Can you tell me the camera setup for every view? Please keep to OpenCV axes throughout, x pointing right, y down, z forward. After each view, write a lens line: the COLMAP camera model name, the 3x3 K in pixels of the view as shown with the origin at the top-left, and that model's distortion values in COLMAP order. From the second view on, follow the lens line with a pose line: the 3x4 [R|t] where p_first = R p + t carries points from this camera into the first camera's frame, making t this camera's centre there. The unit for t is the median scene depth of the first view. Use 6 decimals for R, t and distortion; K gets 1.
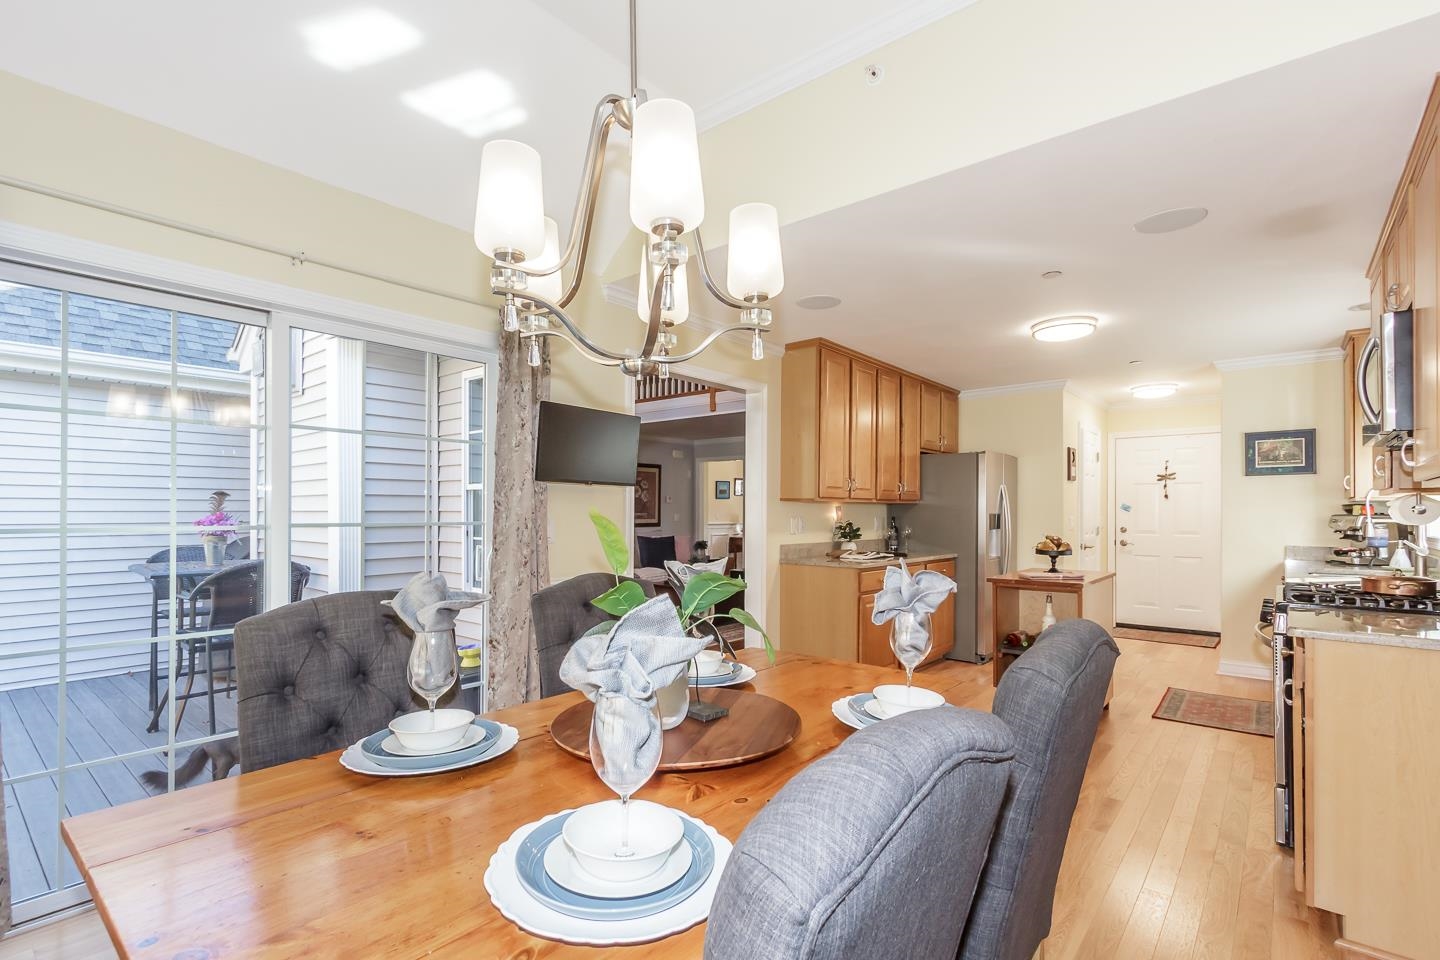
lens RADIAL K [[680.1, 0, 709.3], [0, 680.1, 505.5], [0, 0, 1]] dist [-0.000017, -0.000695]
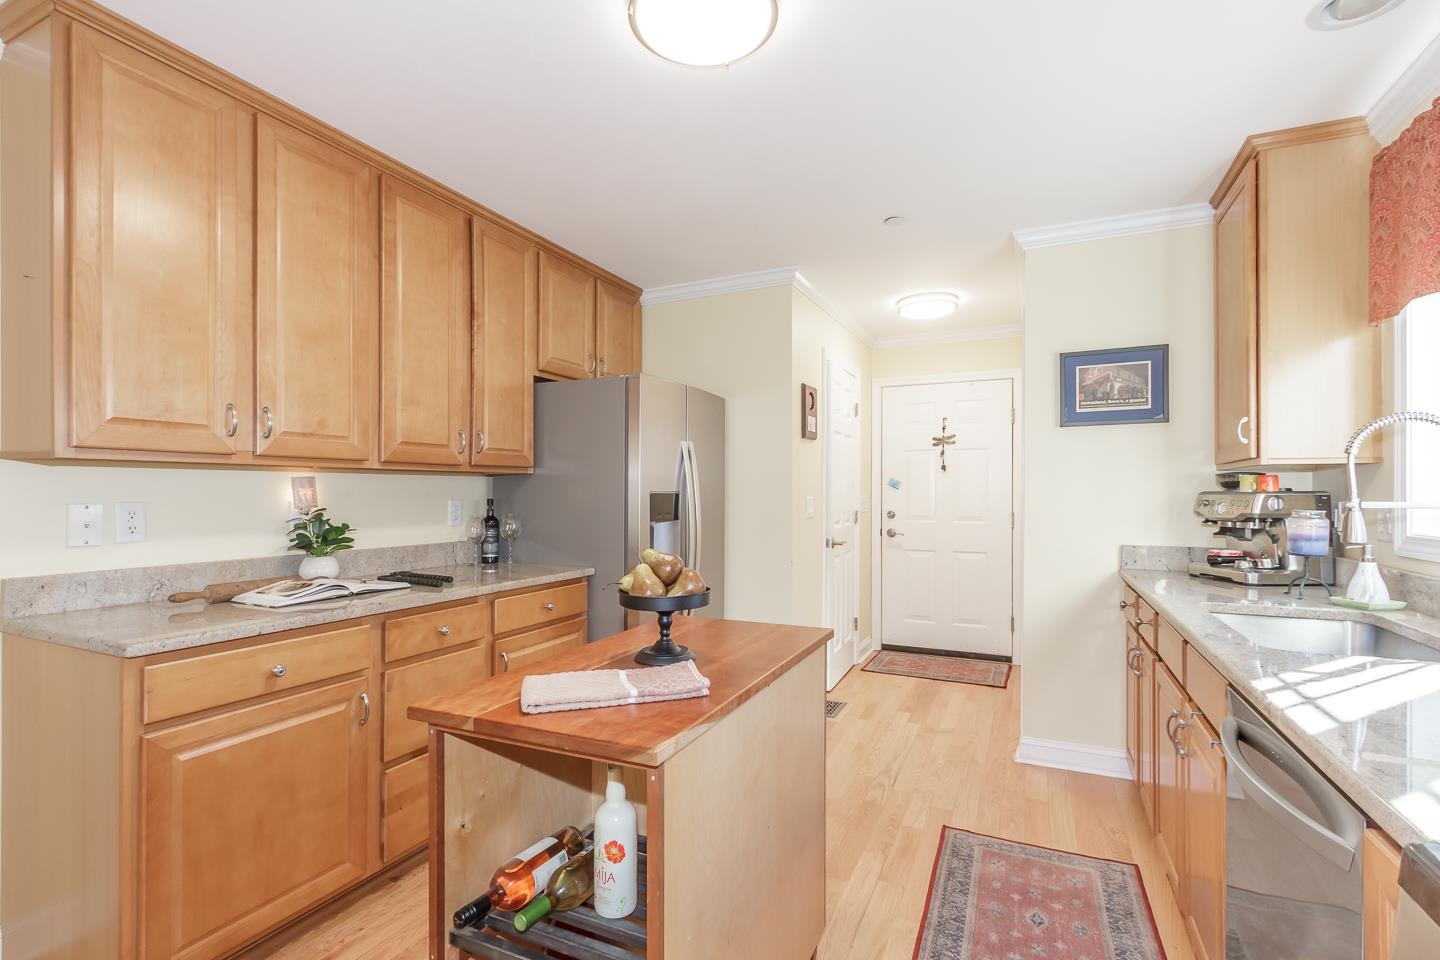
lens RADIAL K [[680.1, 0, 705.1], [0, 680.1, 492.9], [0, 0, 1]] dist [-0.000017, -0.000695]
pose [[0.968898, -0.003799, 0.247433, 0.347840], [0.001090, 0.999938, 0.011083, 0.007038], [-0.247460, -0.010469, 0.968842, 0.510115]]
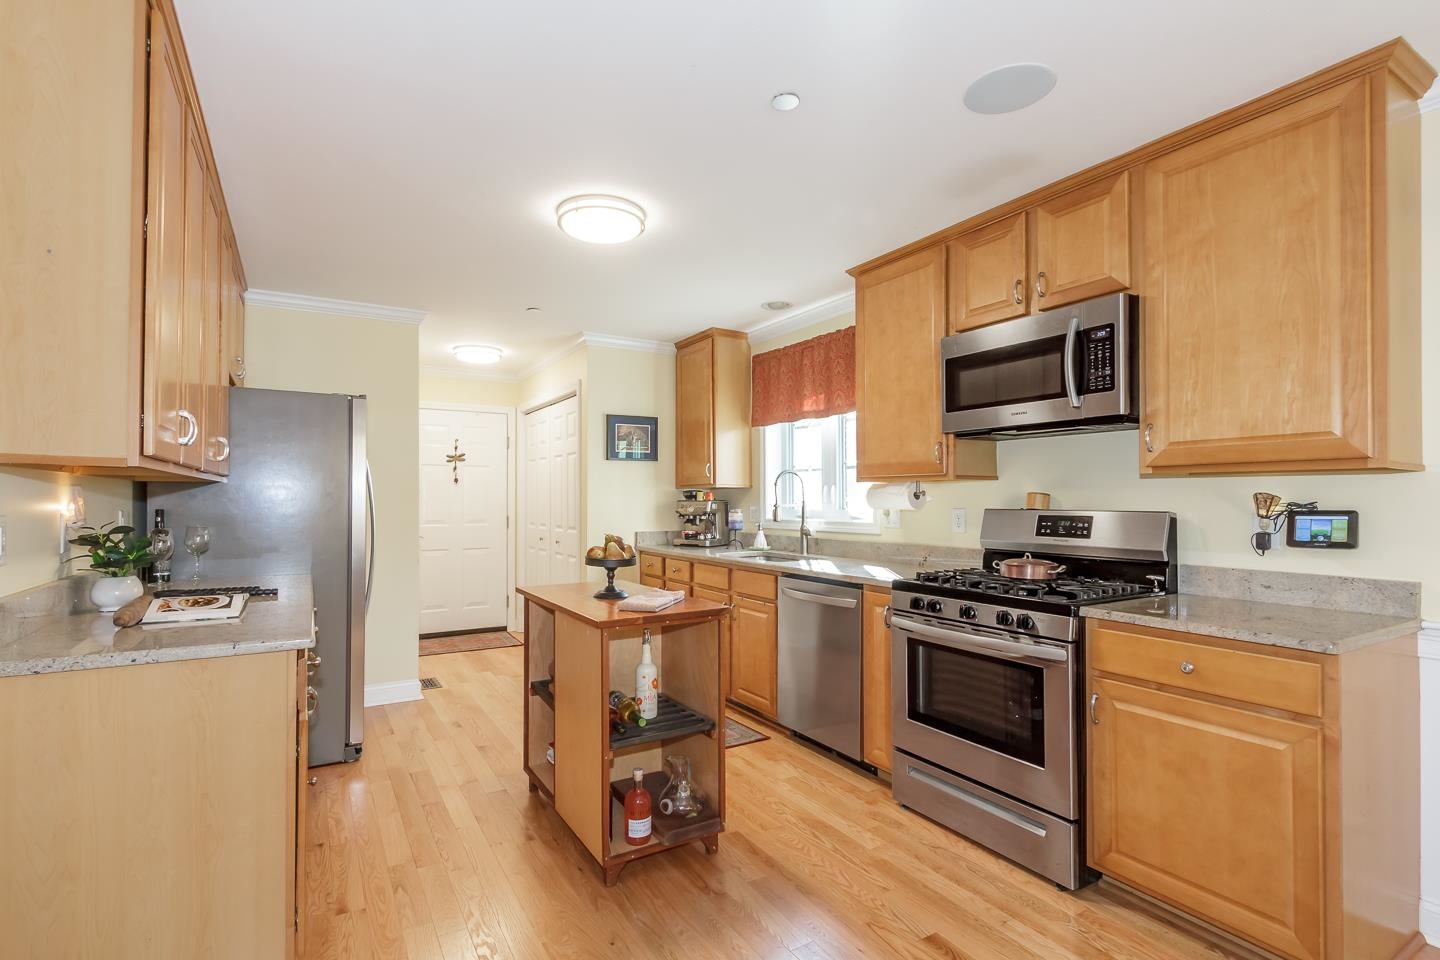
lens RADIAL K [[680.1, 0, 720.9], [0, 680.1, 483.5], [0, 0, 1]] dist [-0.000017, -0.000695]
pose [[0.317274, 0.018695, 0.948150, -0.055537], [-0.006440, 0.999825, -0.017559, 0.005092], [-0.948312, -0.000535, 0.317339, 0.554849]]
